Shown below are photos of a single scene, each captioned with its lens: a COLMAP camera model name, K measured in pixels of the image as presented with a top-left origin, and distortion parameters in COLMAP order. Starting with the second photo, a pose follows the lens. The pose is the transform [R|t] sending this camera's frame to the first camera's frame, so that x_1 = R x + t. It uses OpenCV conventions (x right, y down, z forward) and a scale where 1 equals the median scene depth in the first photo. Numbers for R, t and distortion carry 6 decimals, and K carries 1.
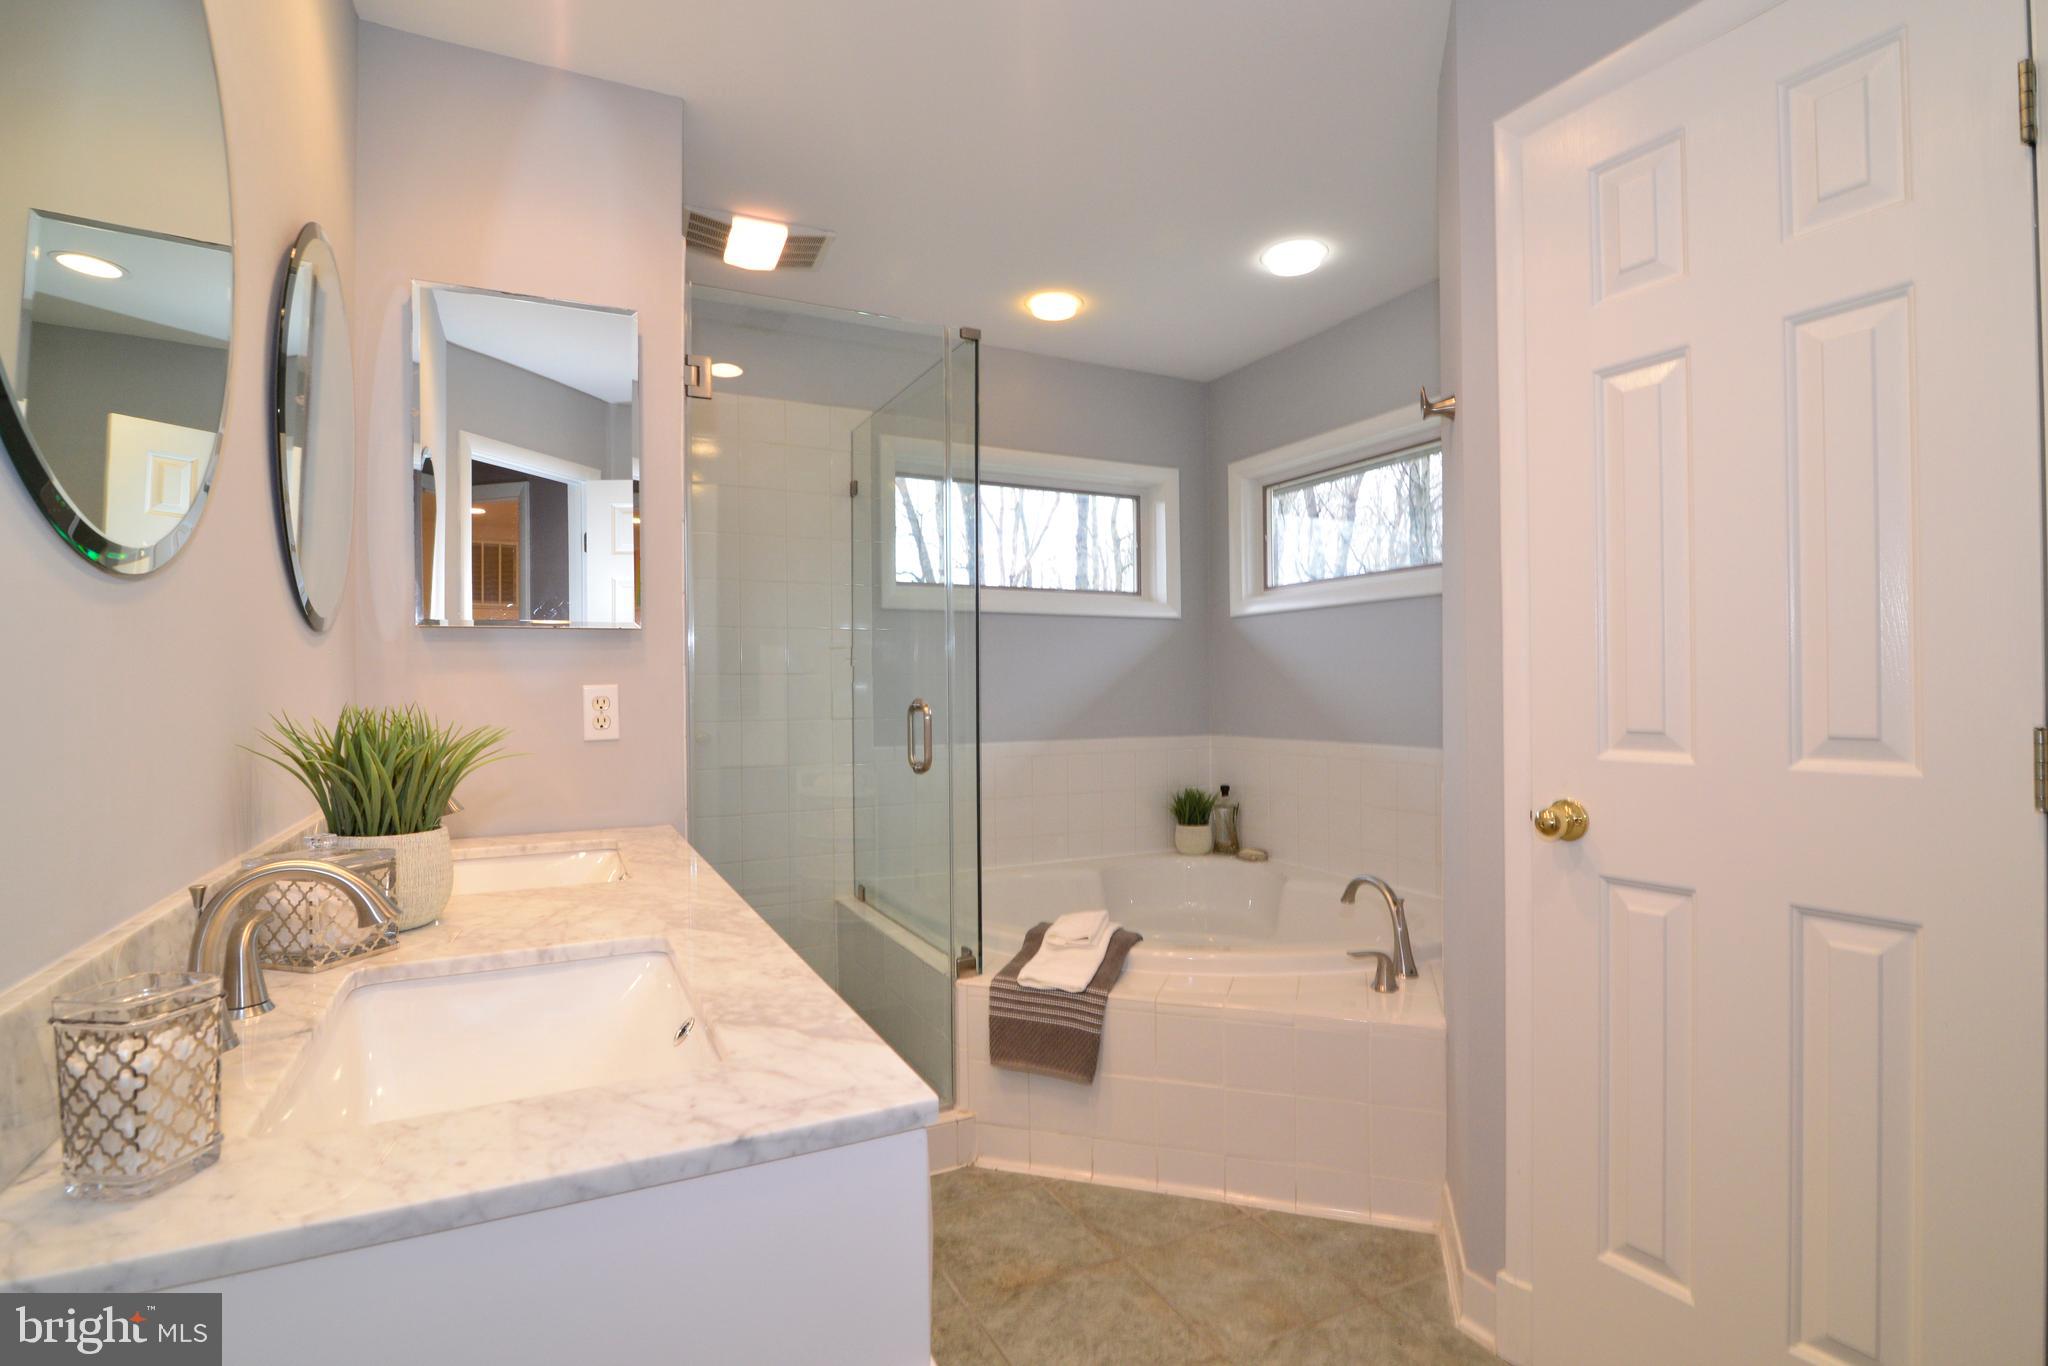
lens RADIAL K [[939.9, 0, 1019.1], [0, 939.9, 689.5], [0, 0, 1]] dist [-0.015113, 0.000241]
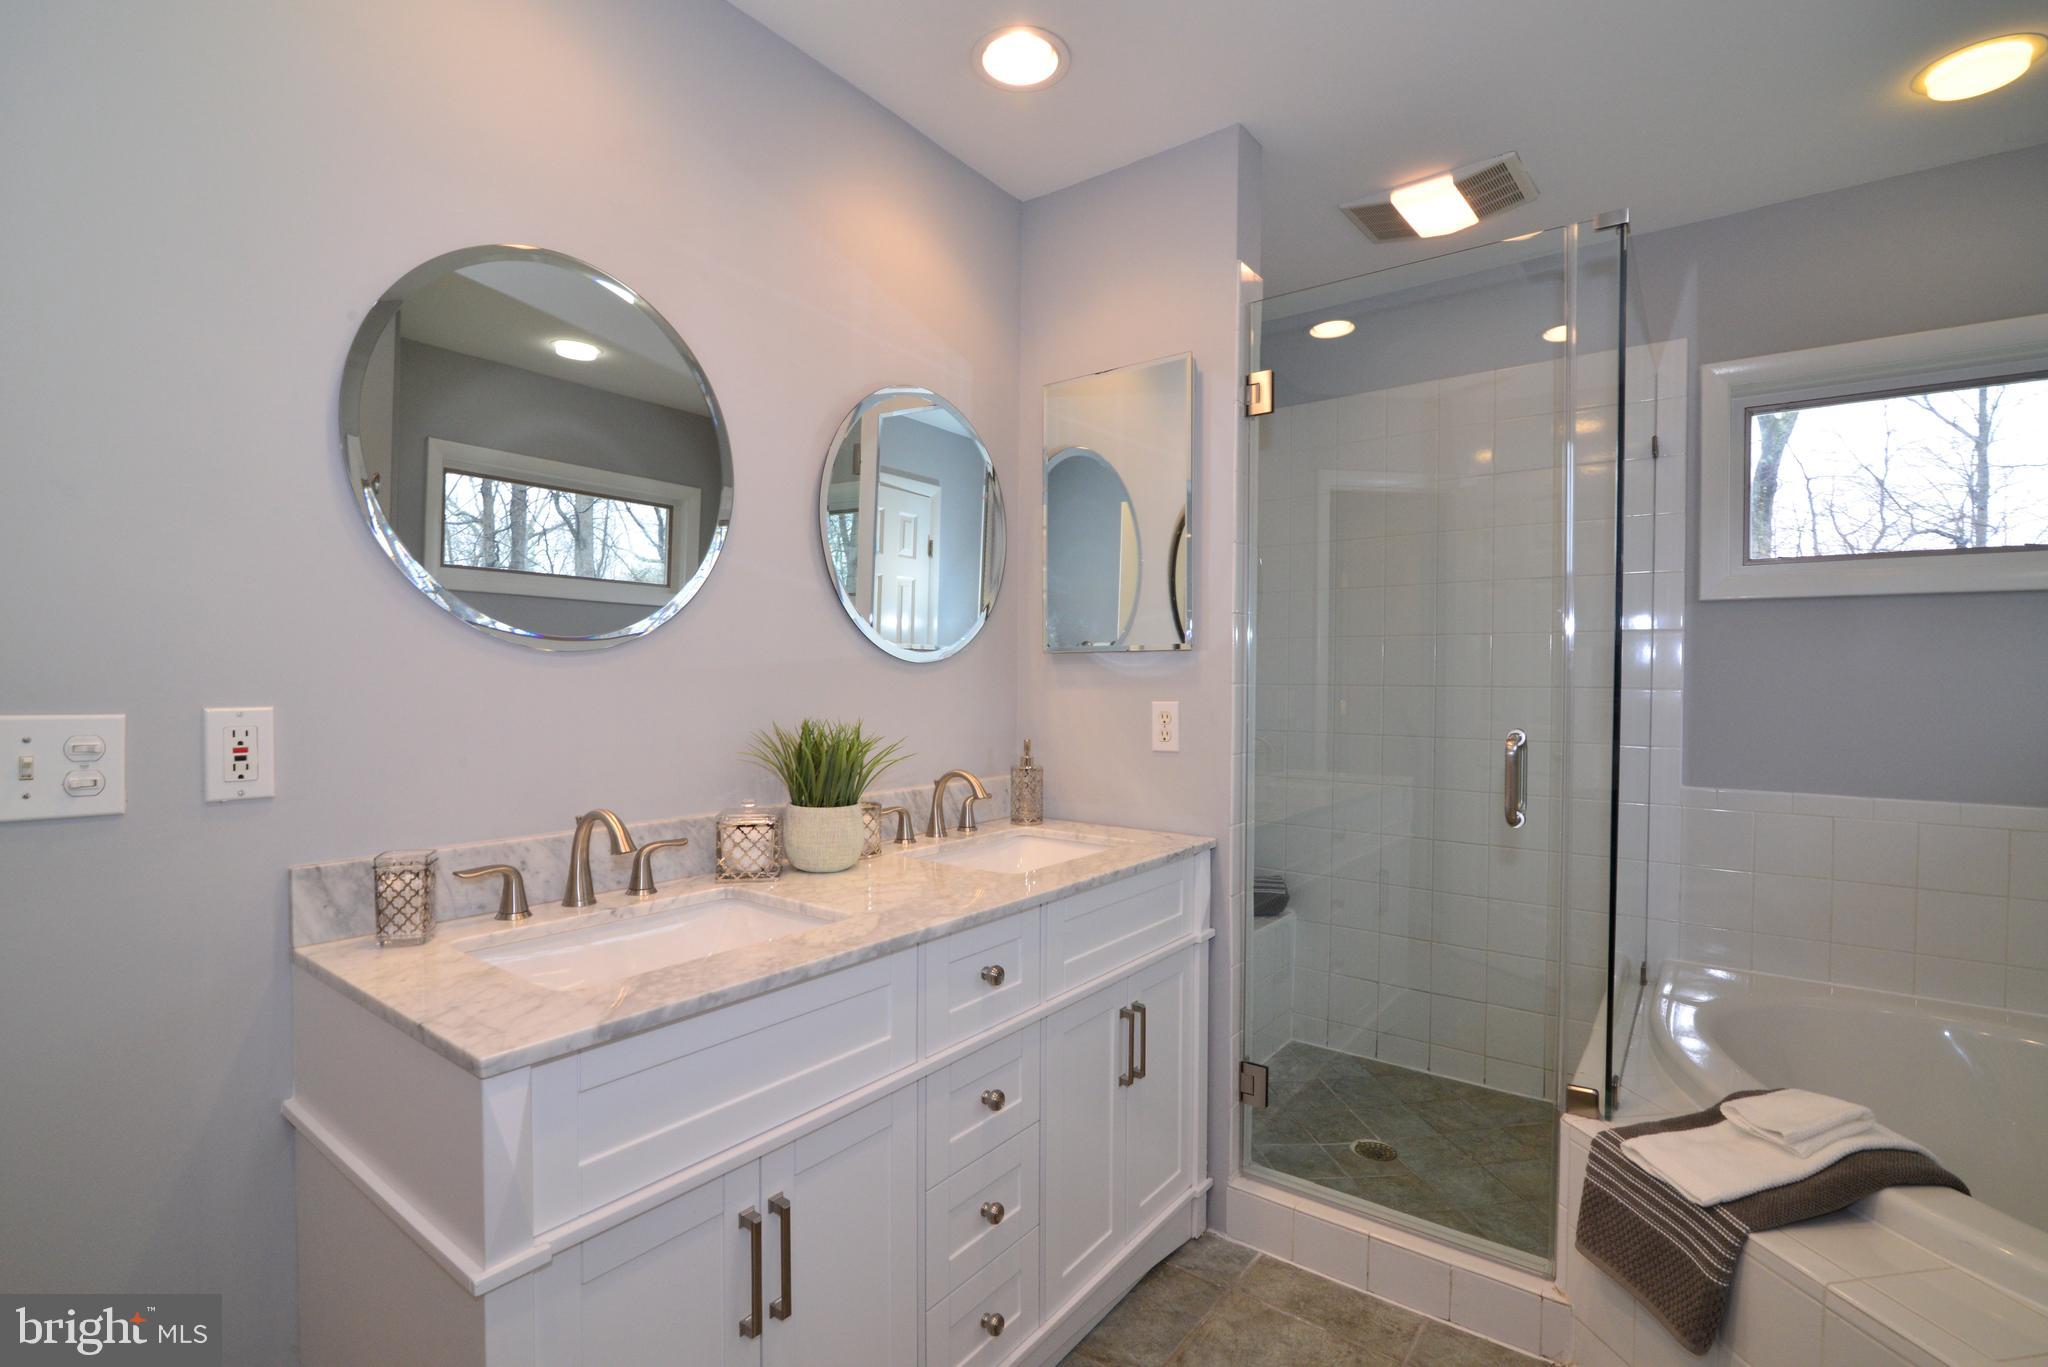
lens RADIAL K [[931.0, 0, 1037.0], [0, 931.0, 686.4], [0, 0, 1]] dist [-0.019413, -0.000289]
pose [[0.461403, 0.019447, -0.886977, 0.352212], [-0.014587, 0.999791, 0.014332, -0.027962], [0.887071, 0.006326, 0.461591, 0.275484]]
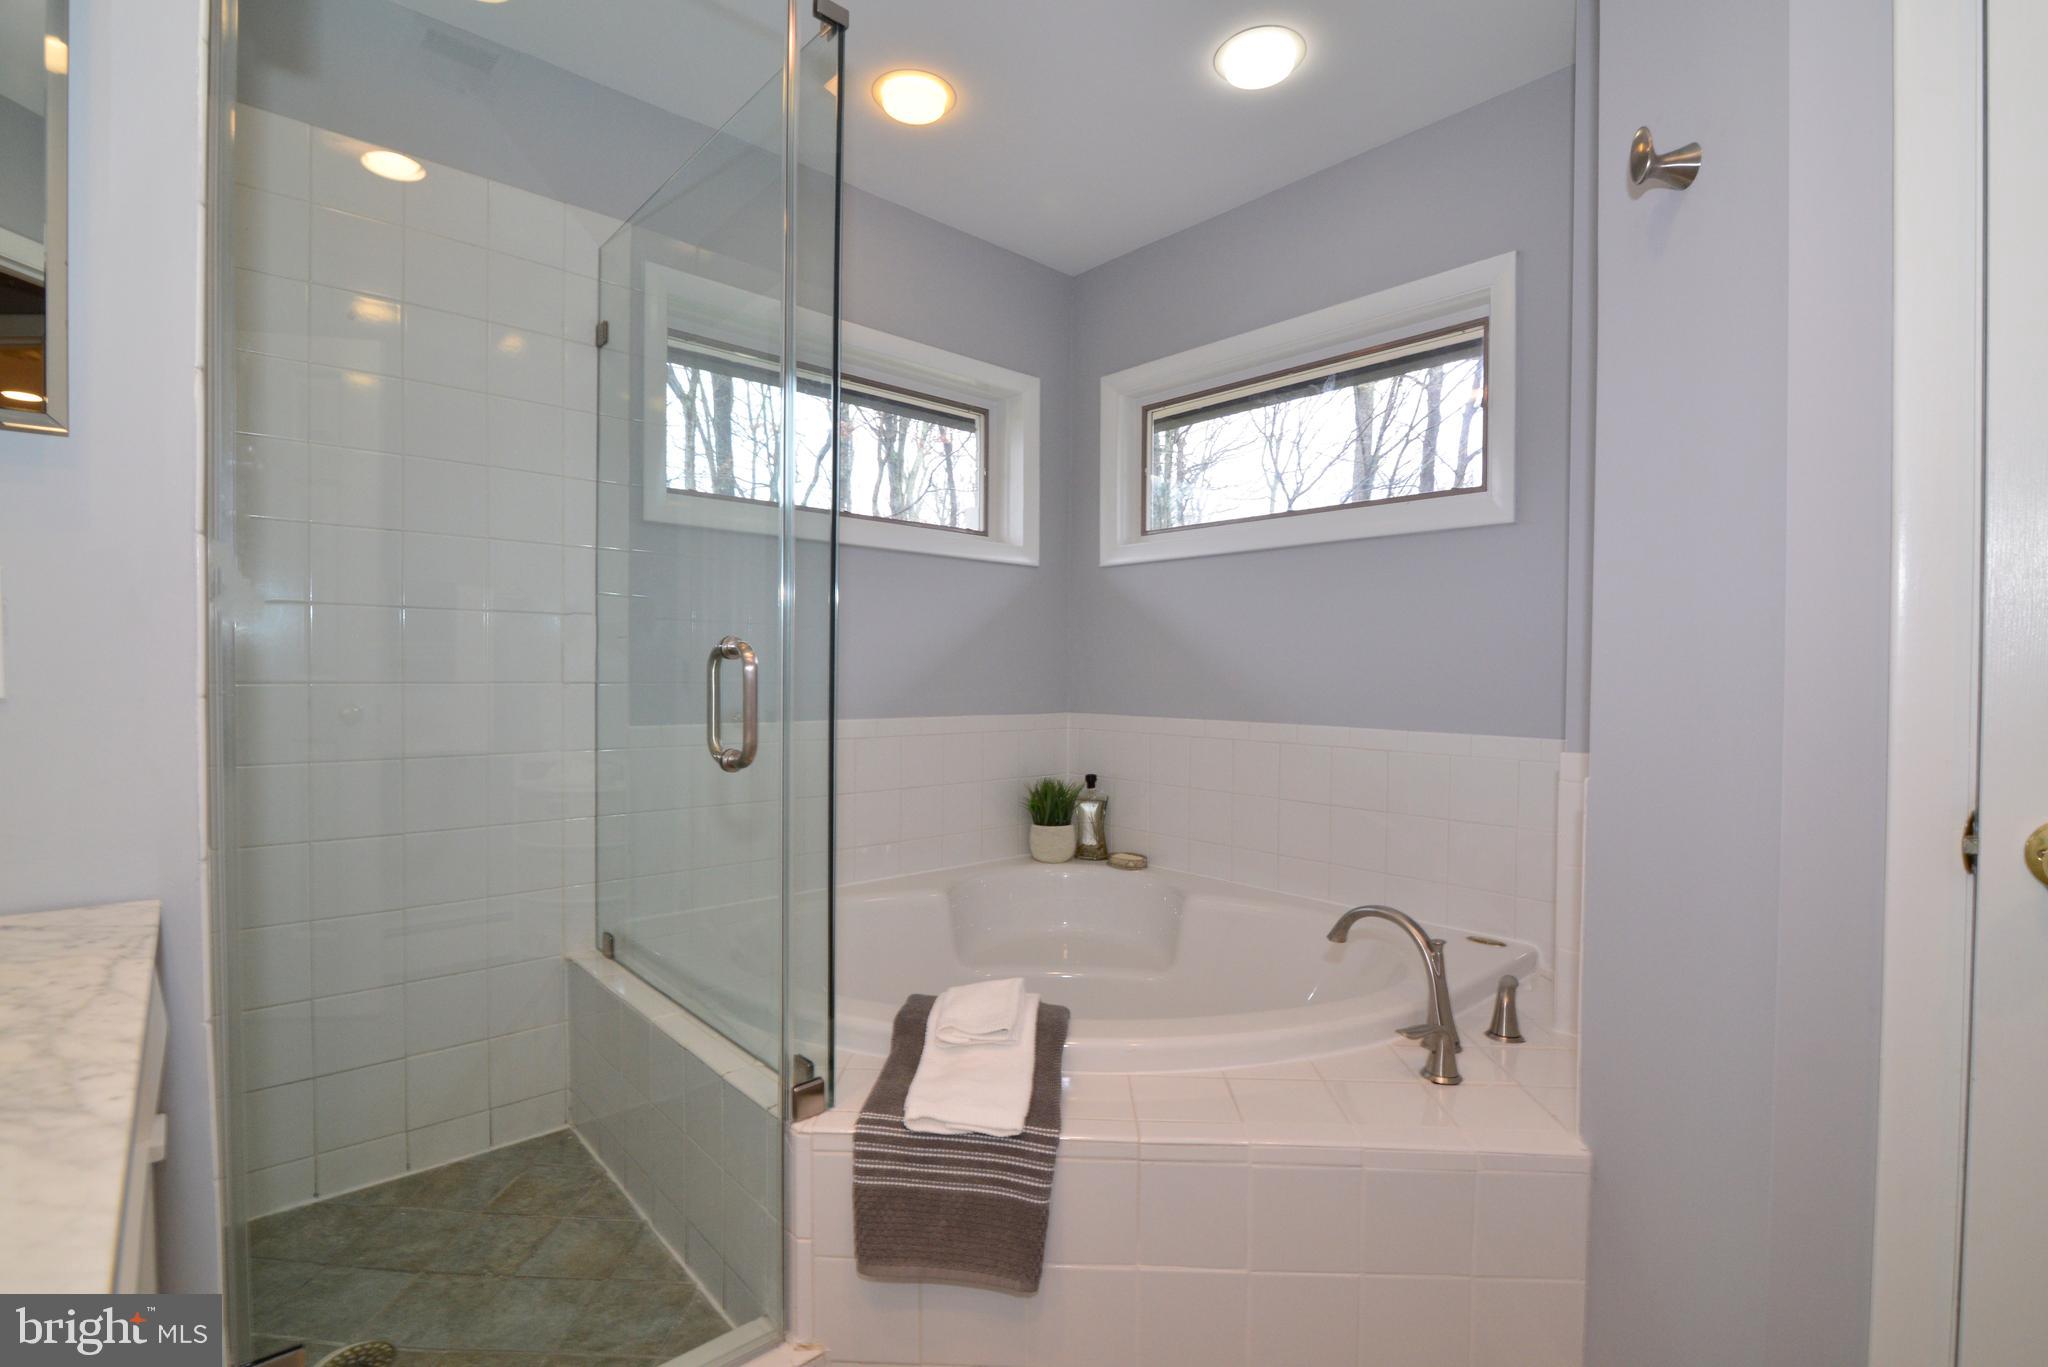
lens RADIAL K [[939.9, 0, 1019.1], [0, 939.9, 690.0], [0, 0, 1]] dist [-0.015113, 0.000241]
pose [[0.966823, 0.013102, 0.255111, -0.076456], [-0.017993, 0.999696, 0.016847, 0.026546], [-0.254813, -0.020879, 0.966765, 0.380518]]
